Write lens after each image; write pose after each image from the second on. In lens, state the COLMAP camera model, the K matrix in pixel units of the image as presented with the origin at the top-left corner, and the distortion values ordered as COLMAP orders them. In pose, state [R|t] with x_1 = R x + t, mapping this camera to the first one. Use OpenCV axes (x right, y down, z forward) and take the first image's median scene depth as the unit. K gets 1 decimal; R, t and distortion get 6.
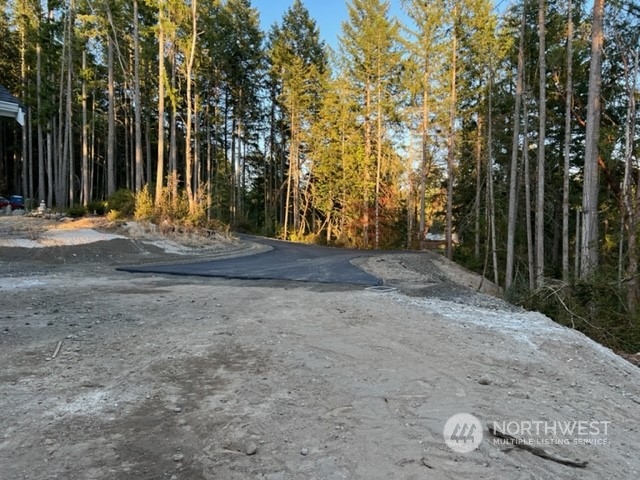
lens RADIAL K [[474.5, 0, 320.0], [0, 474.5, 240.0], [0, 0, 1]] dist [0.063211, -0.087533]
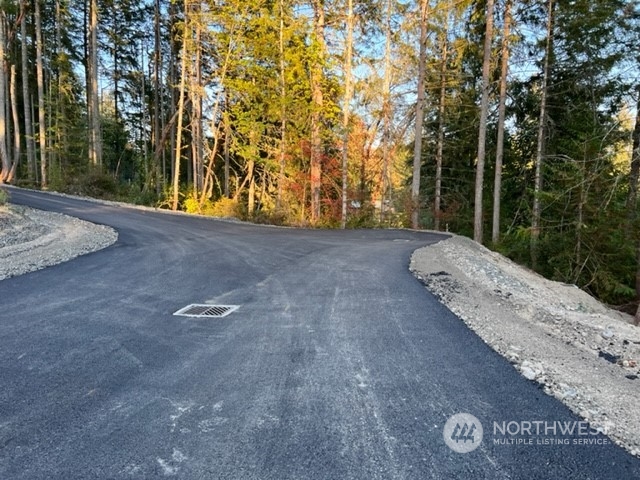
lens RADIAL K [[474.5, 0, 320.0], [0, 474.5, 240.0], [0, 0, 1]] dist [0.063211, -0.087533]
pose [[0.981959, -0.005995, 0.189001, -0.012415], [-0.007570, 0.997450, 0.070968, -0.004608], [-0.188944, -0.071118, 0.979409, 0.384859]]
